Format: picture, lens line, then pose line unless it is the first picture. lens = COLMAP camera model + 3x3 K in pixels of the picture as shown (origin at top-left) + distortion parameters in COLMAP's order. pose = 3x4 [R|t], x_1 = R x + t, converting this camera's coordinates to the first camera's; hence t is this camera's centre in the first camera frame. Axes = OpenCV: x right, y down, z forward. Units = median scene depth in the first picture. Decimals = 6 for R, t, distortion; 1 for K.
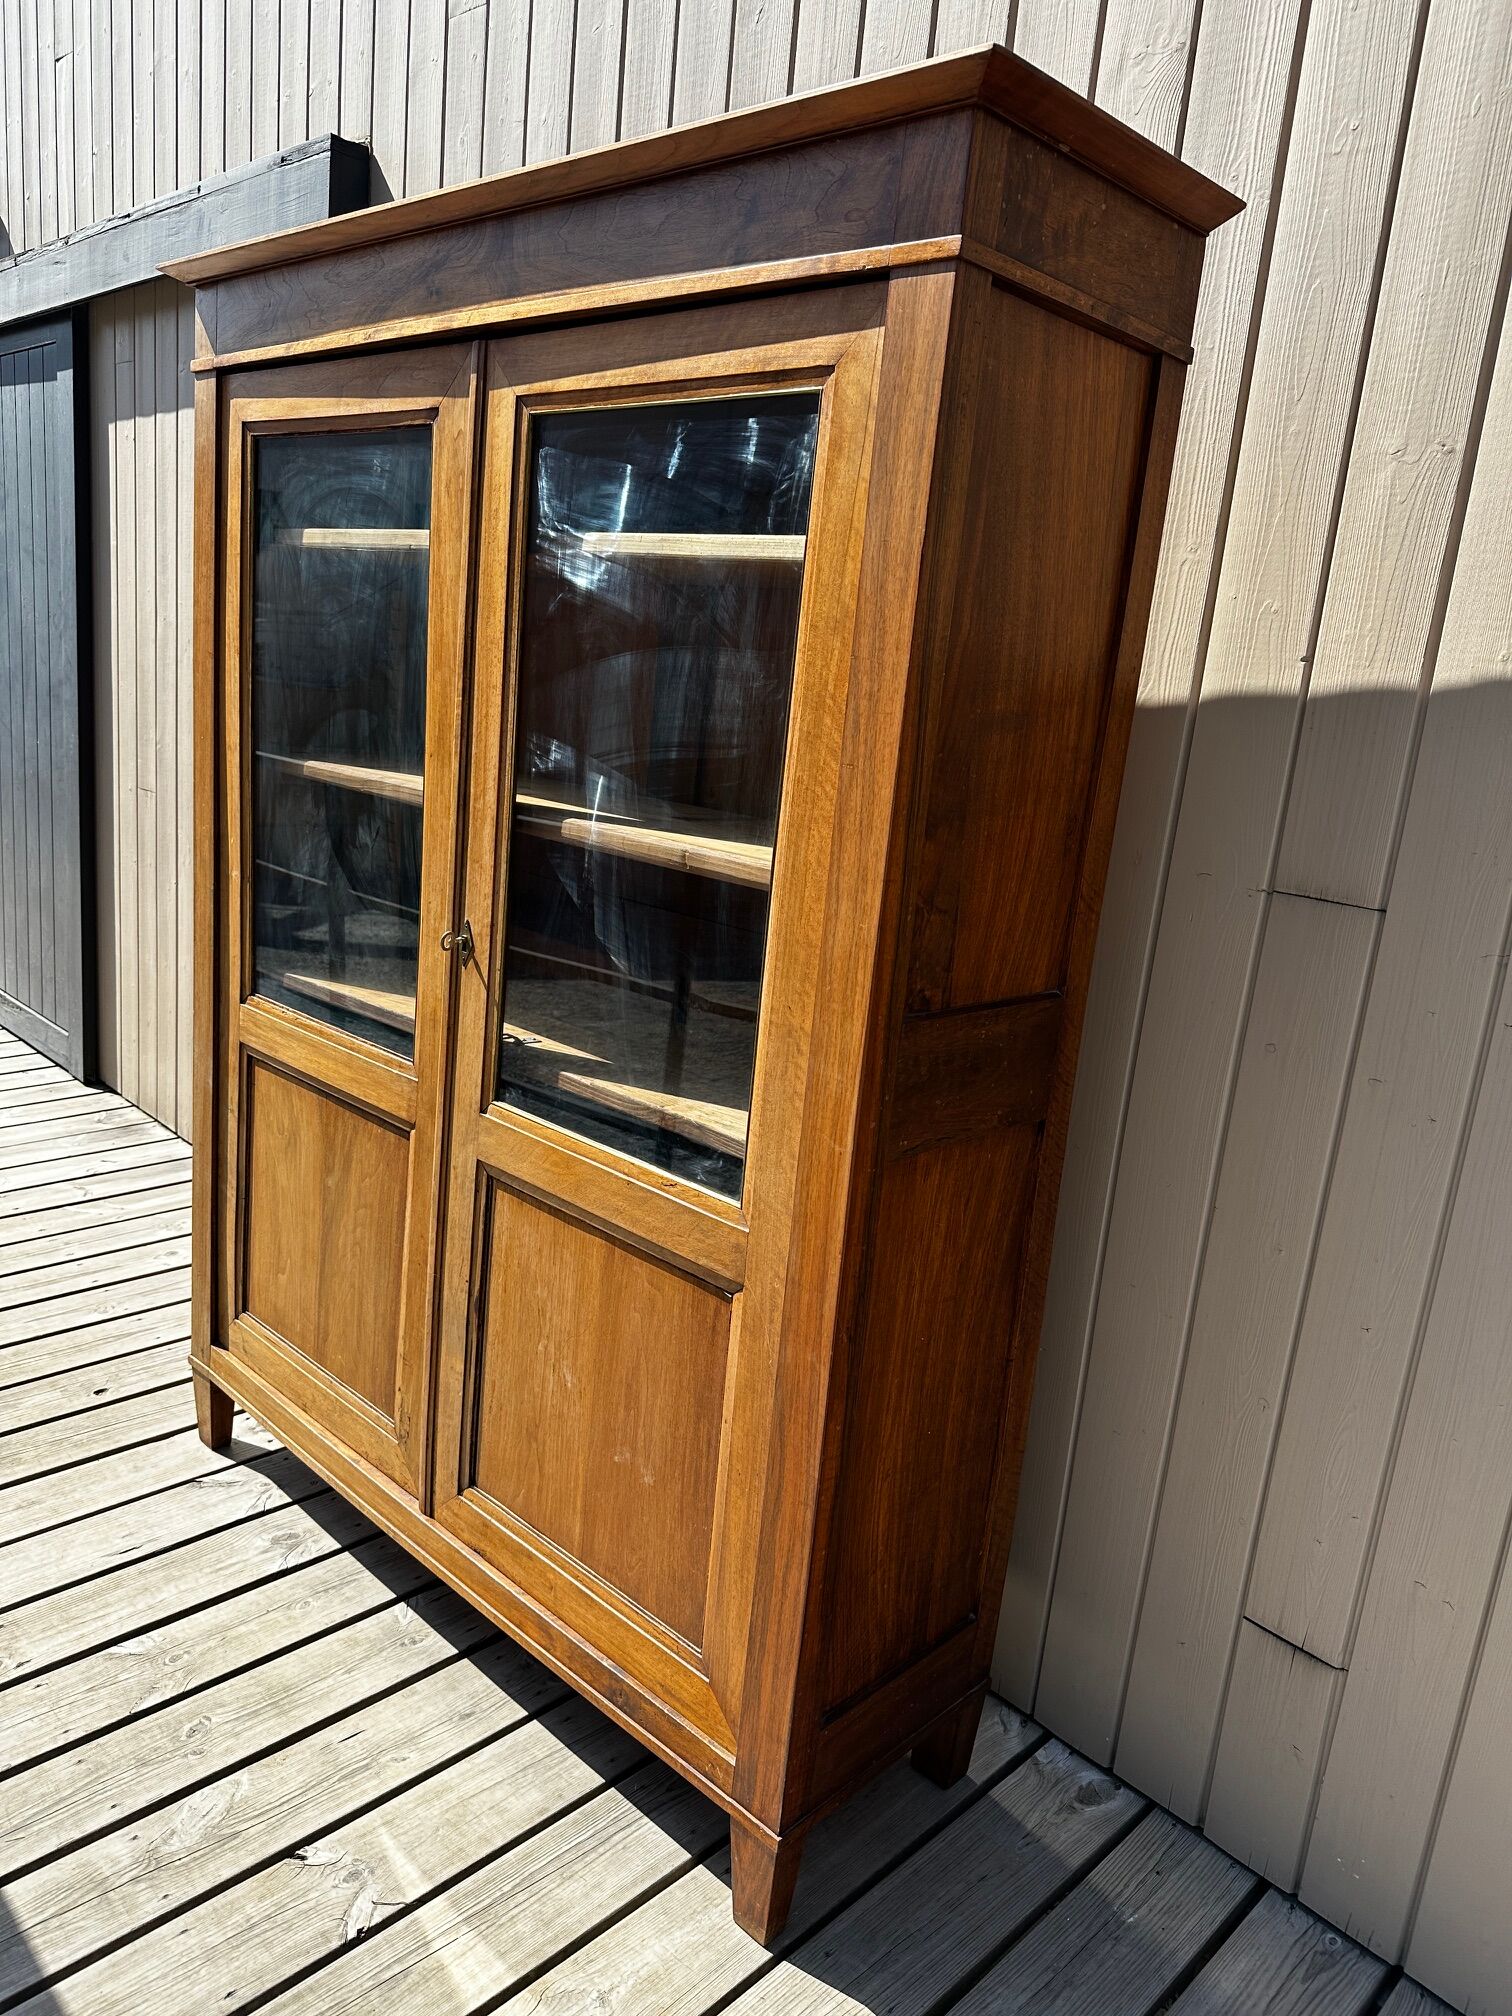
lens RADIAL K [[1442.7, 0, 753.6], [0, 1442.7, 1017.6], [0, 0, 1]] dist [0.032826, -0.048375]
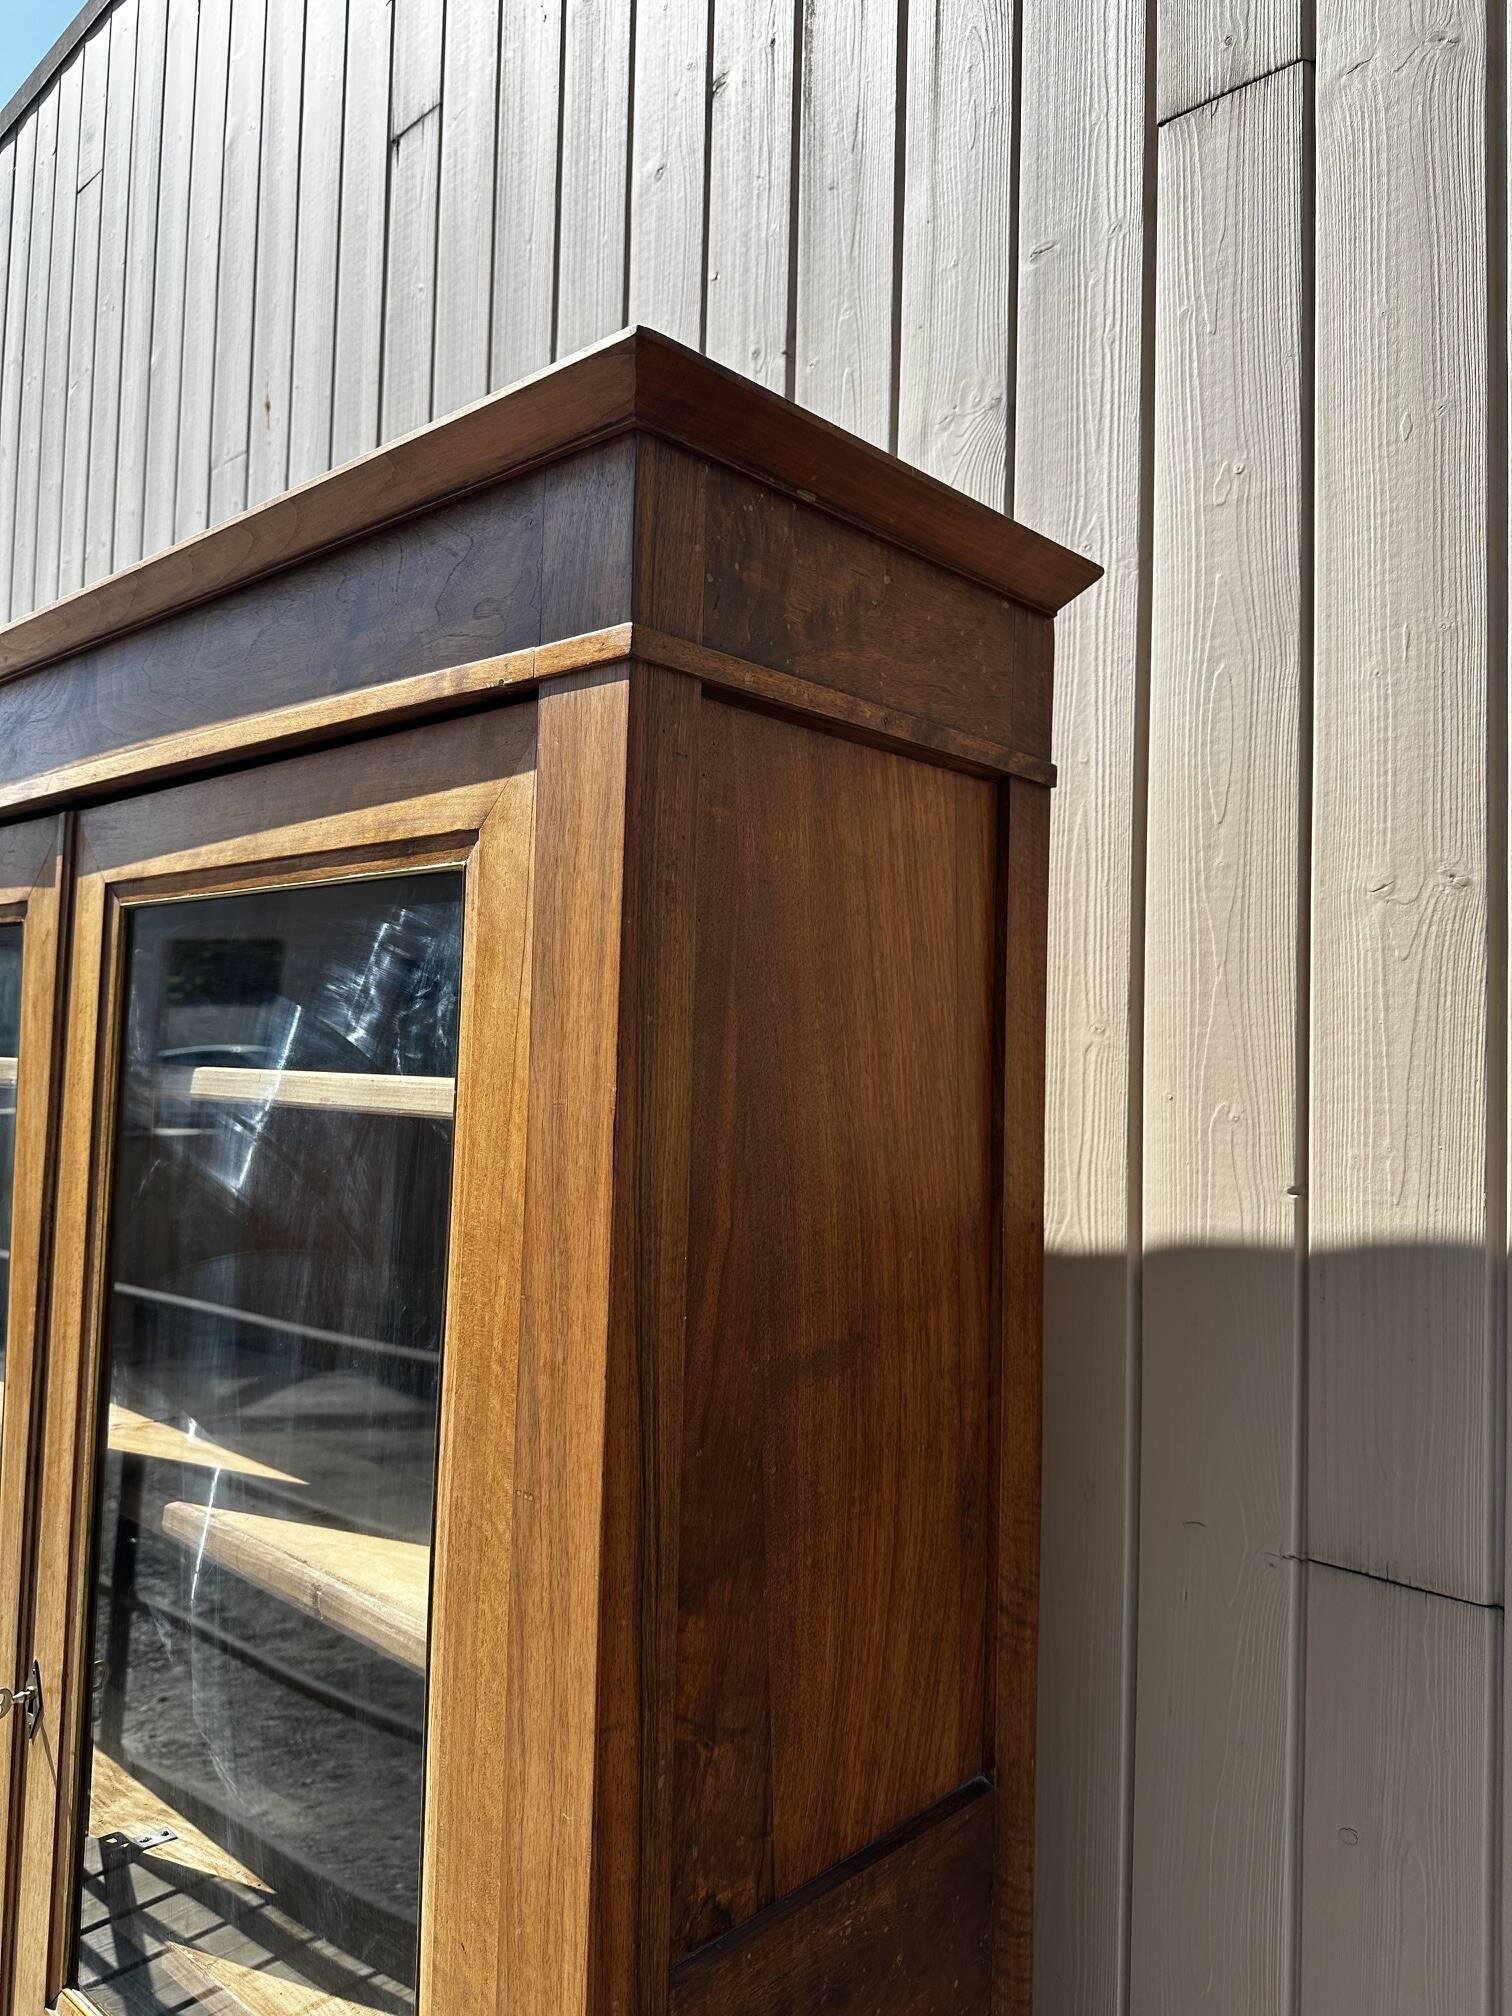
lens RADIAL K [[1442.7, 0, 761.3], [0, 1442.7, 983.1], [0, 0, 1]] dist [0.032826, -0.048375]
pose [[0.997296, -0.065254, 0.033807, 0.121607], [0.072157, 0.956695, -0.282008, -0.163320], [-0.013941, 0.283685, 0.958816, 0.341444]]
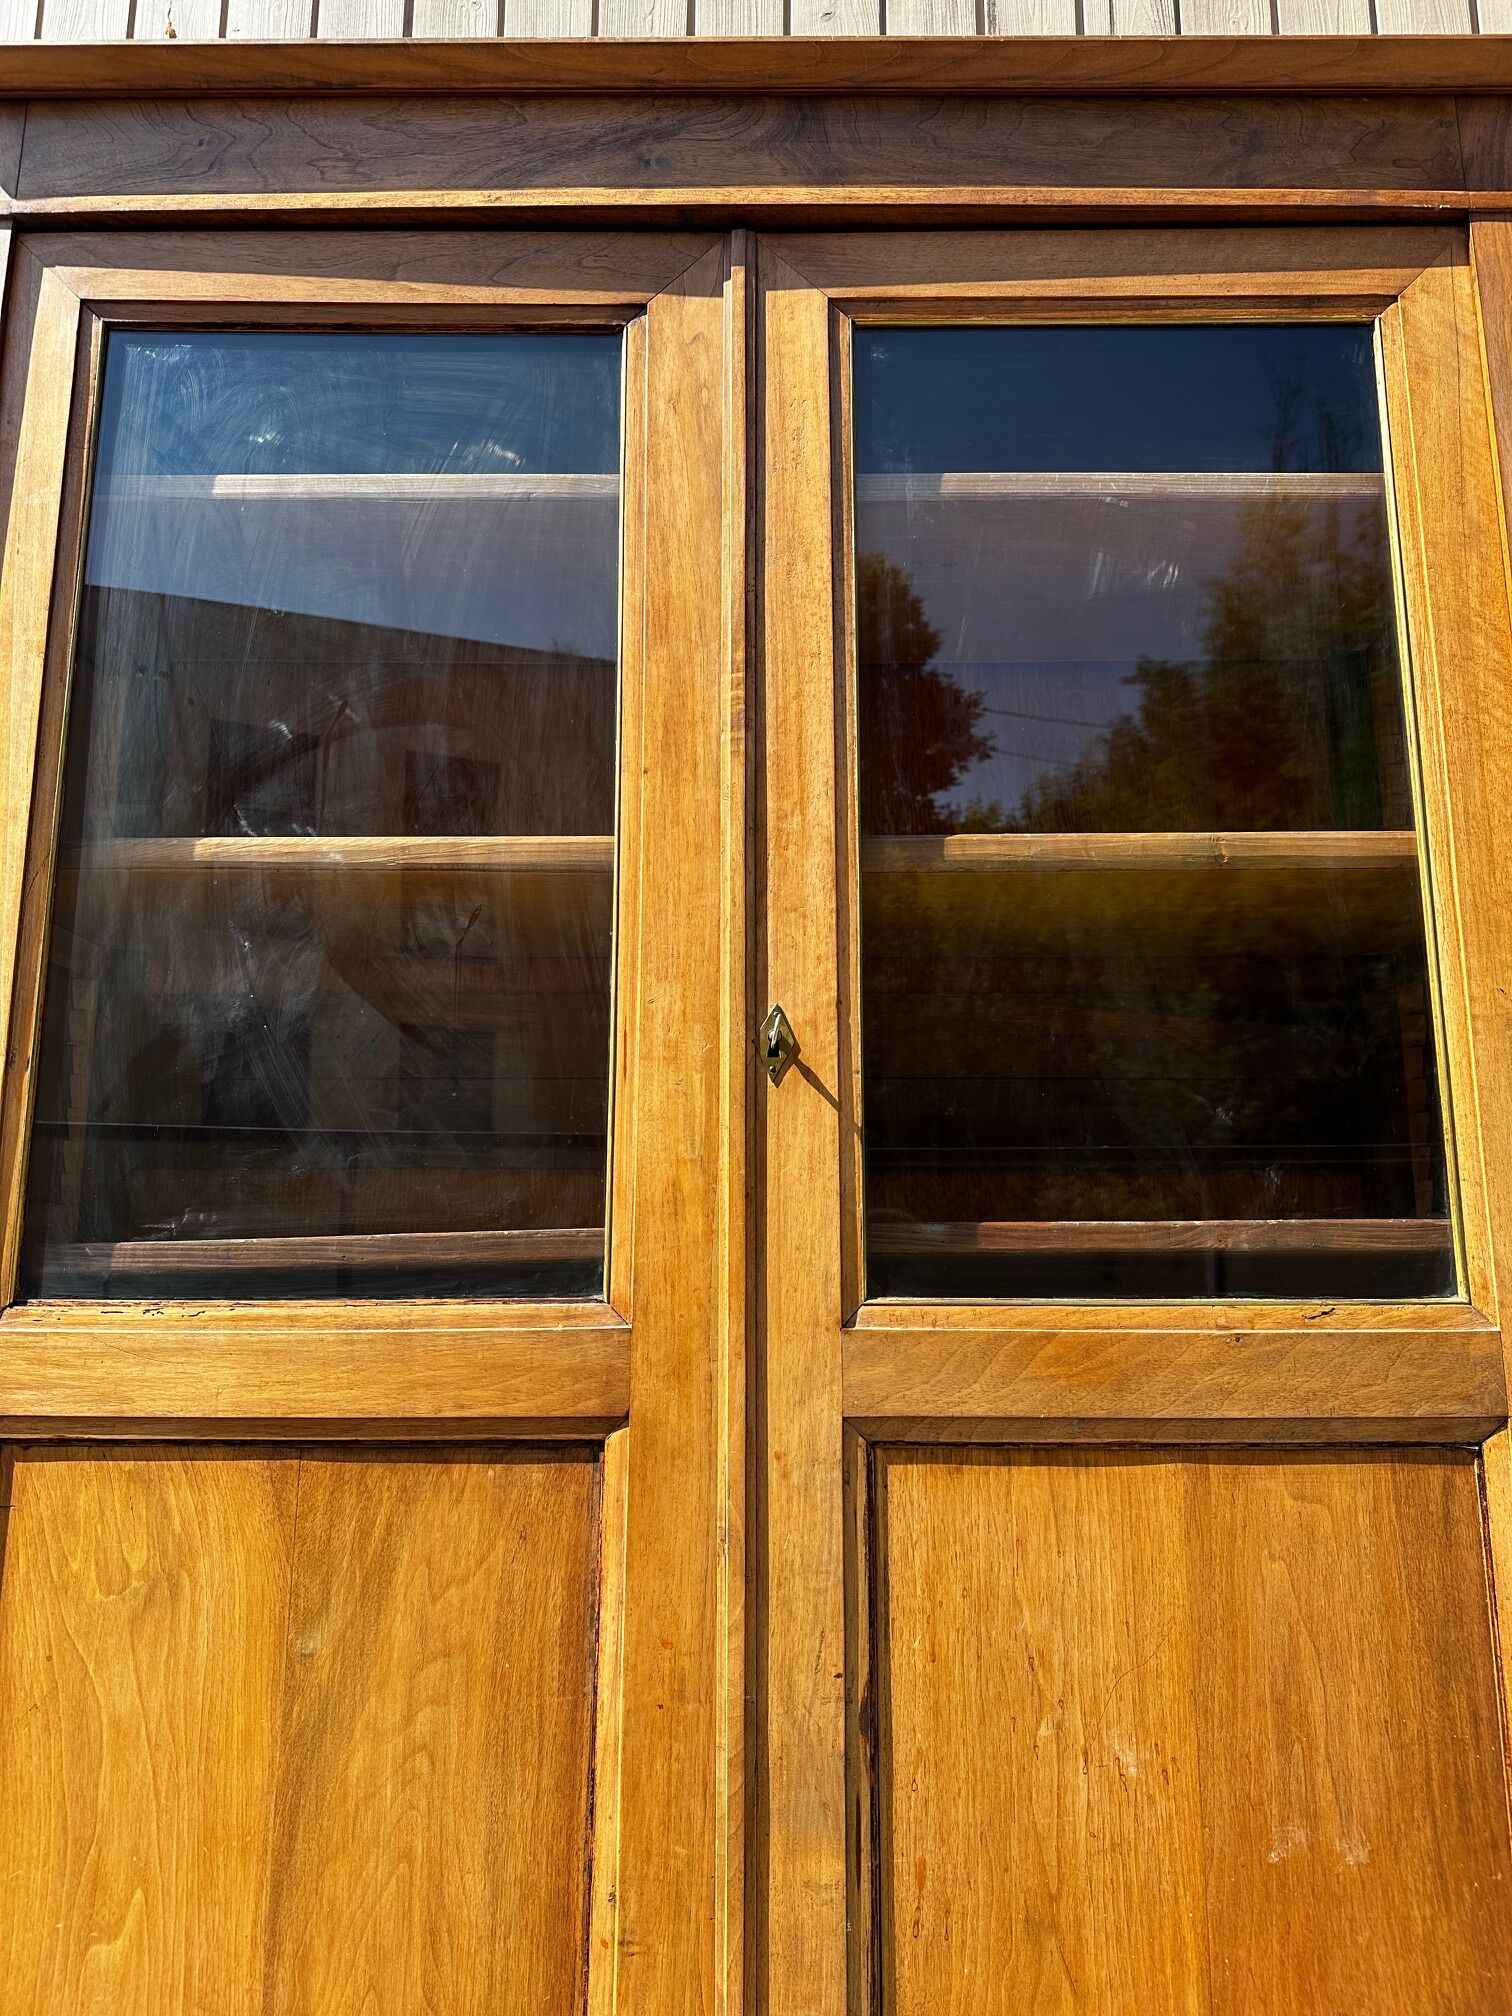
lens RADIAL K [[1442.7, 0, 757.5], [0, 1442.7, 999.8], [0, 0, 1]] dist [0.032826, -0.048375]
pose [[0.722170, 0.042021, 0.690438, -0.683504], [0.223071, 0.930677, -0.289966, 0.113640], [-0.654760, 0.363421, 0.662733, 0.655964]]
